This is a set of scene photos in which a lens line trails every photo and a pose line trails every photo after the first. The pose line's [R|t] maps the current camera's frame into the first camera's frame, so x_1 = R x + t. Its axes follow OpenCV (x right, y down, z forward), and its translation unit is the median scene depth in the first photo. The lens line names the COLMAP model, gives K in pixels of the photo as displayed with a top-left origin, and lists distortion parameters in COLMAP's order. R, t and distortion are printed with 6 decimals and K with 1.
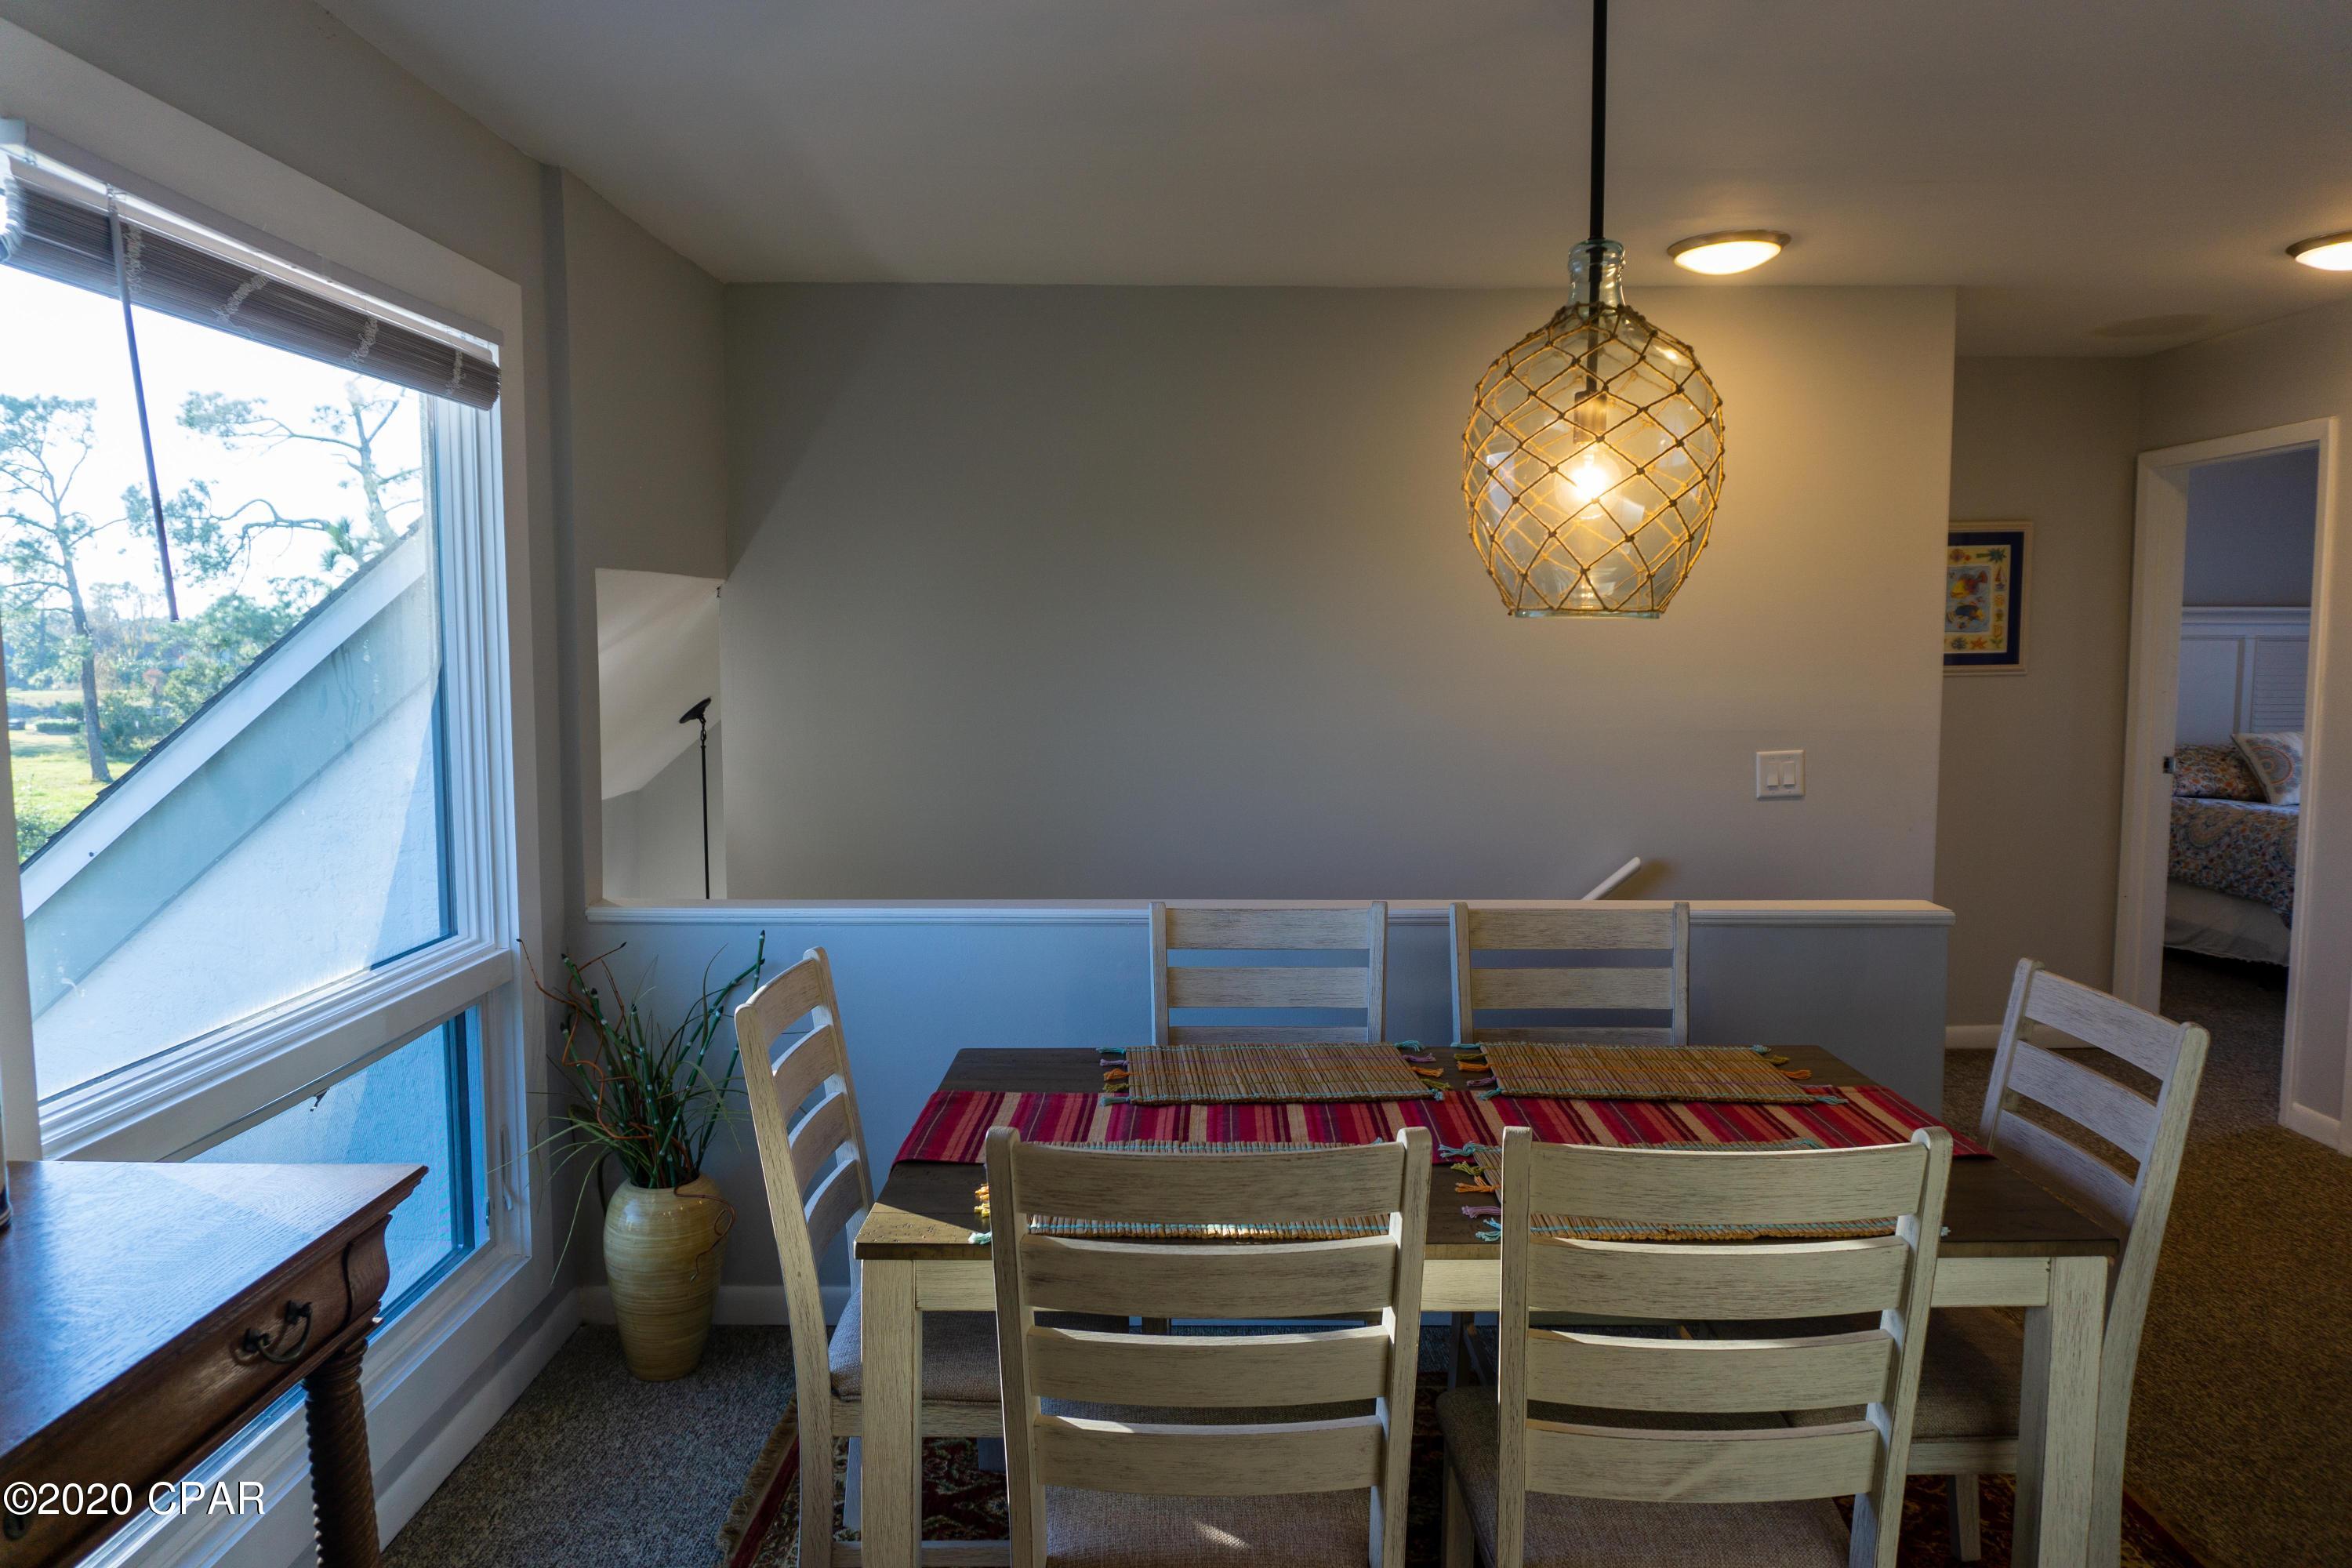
lens RADIAL K [[1575.5, 0, 1183.6], [0, 1575.5, 786.0], [0, 0, 1]] dist [-0.009868, -0.009349]
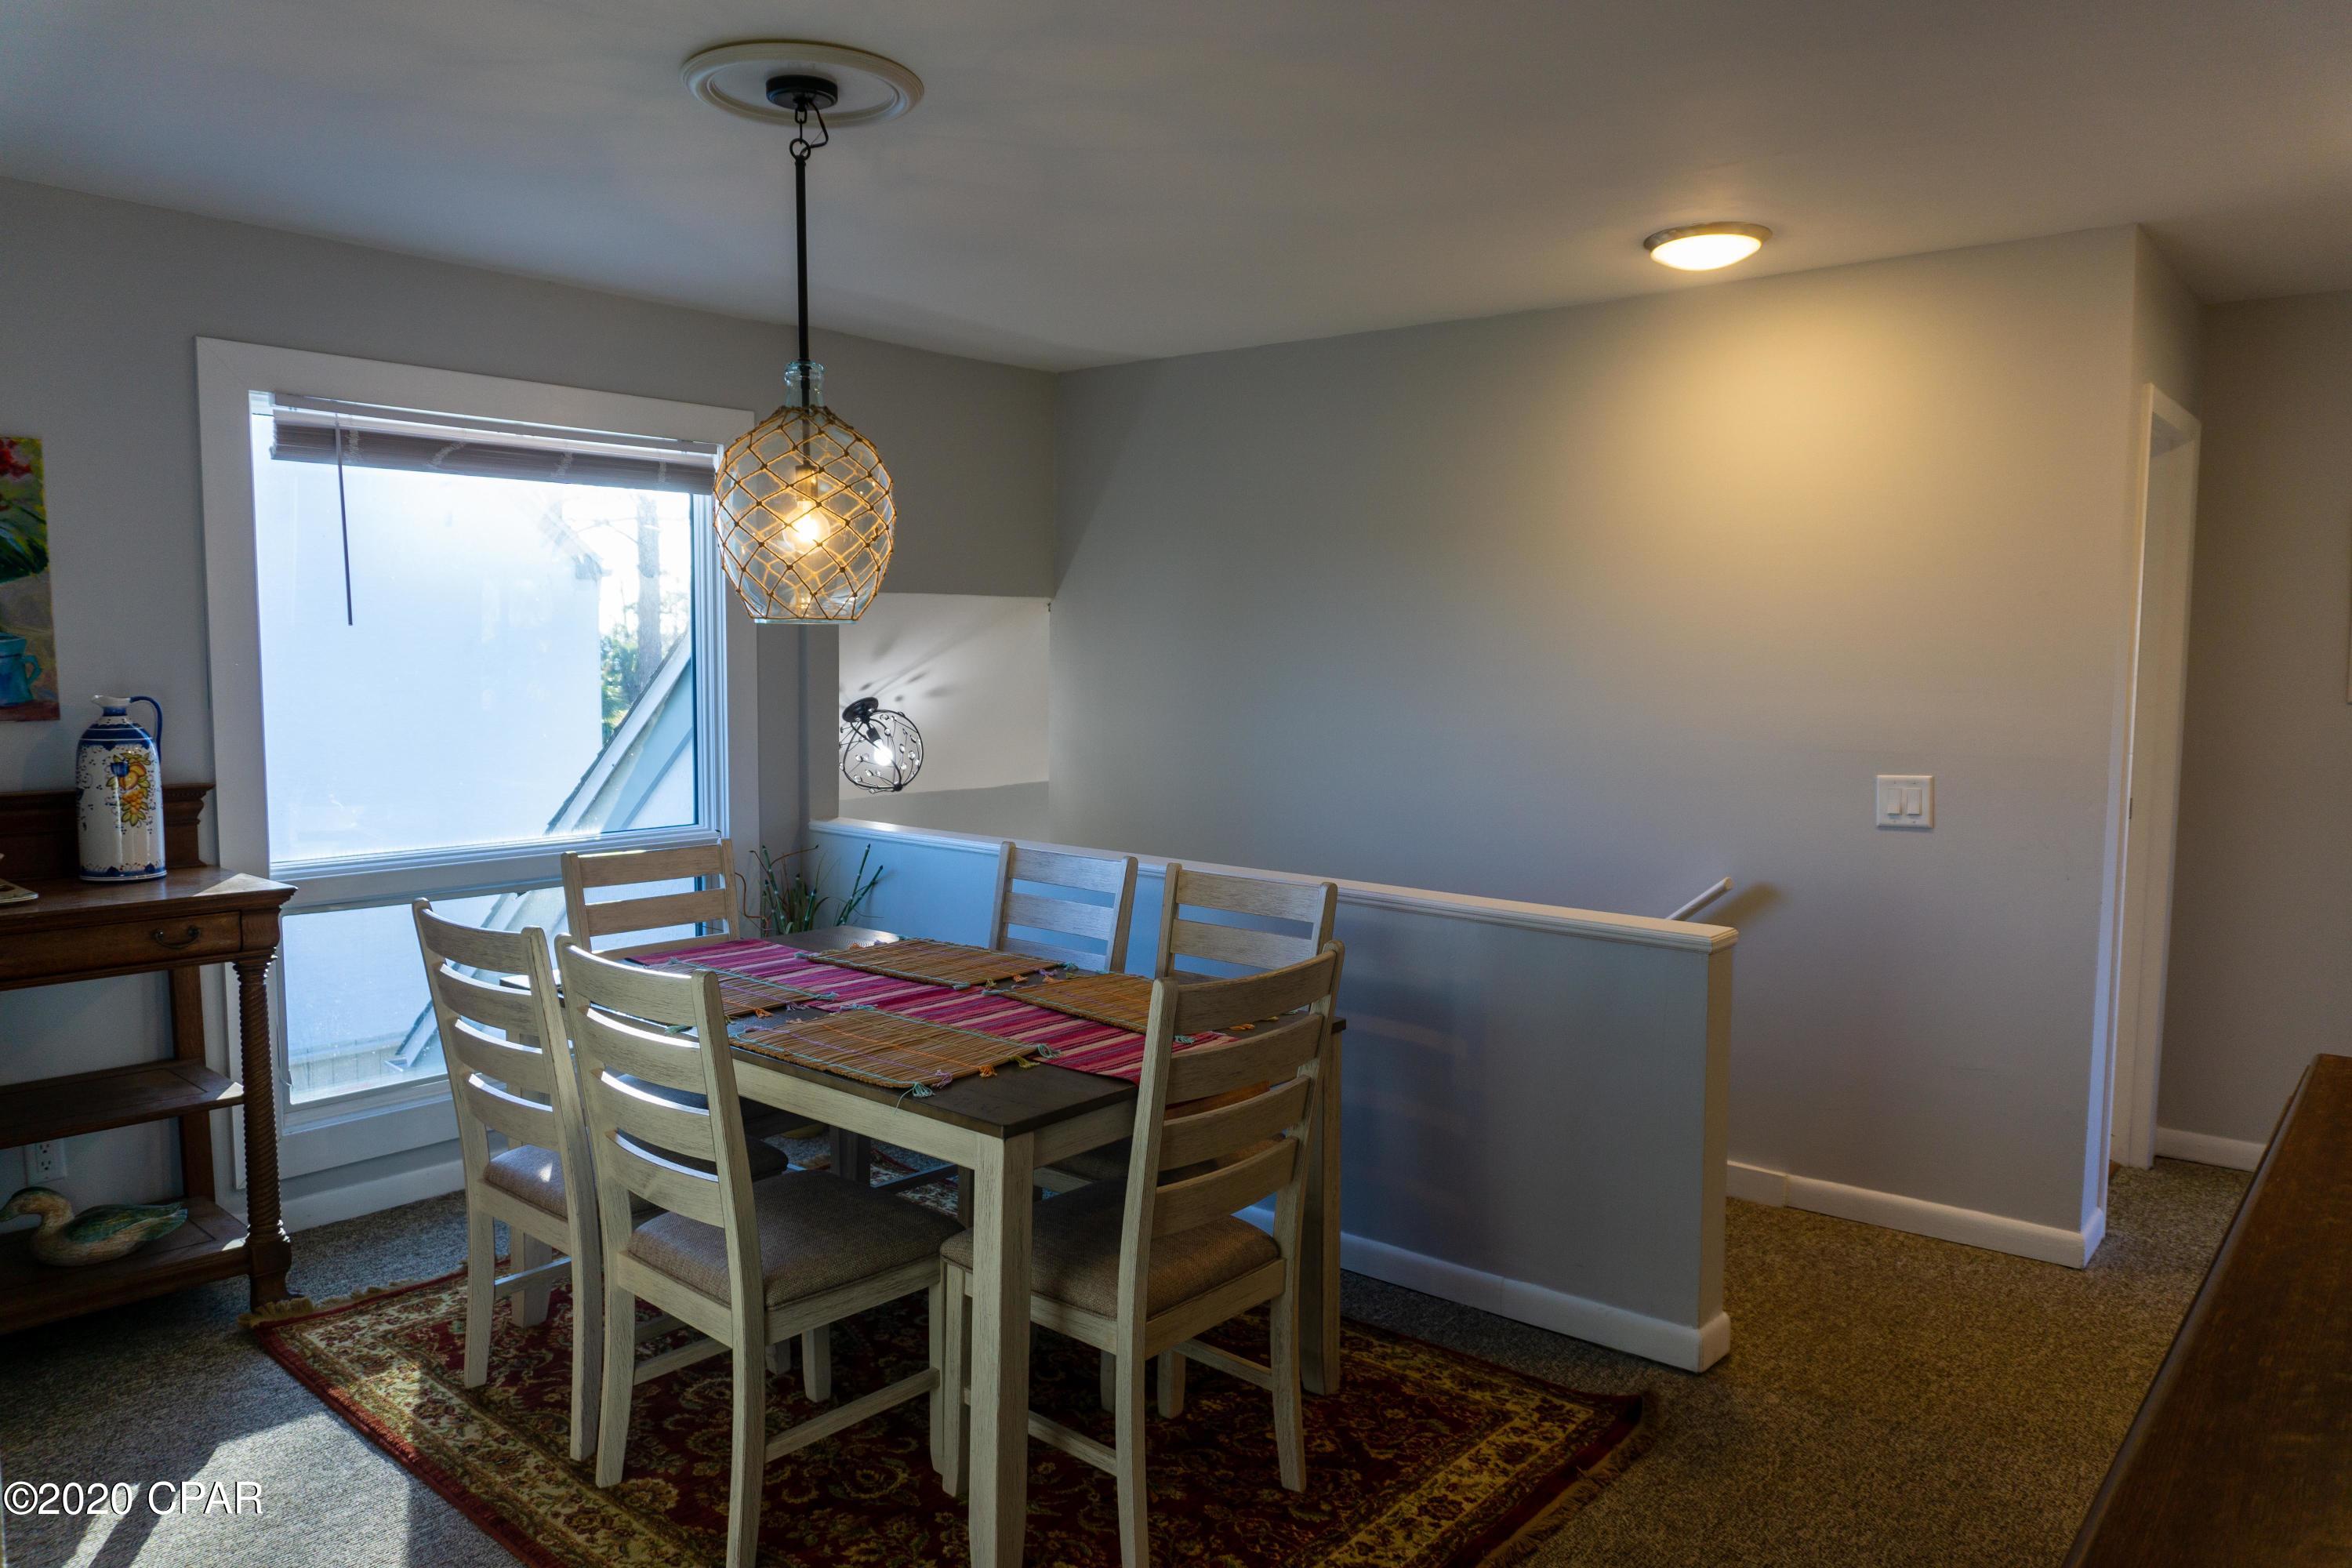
lens RADIAL K [[1575.5, 0, 1183.6], [0, 1575.5, 786.0], [0, 0, 1]] dist [-0.009868, -0.009349]
pose [[0.764542, 0.062833, -0.641504, 0.925968], [-0.069484, 0.997472, 0.014888, -0.001640], [0.640818, 0.033192, 0.766975, 0.092730]]
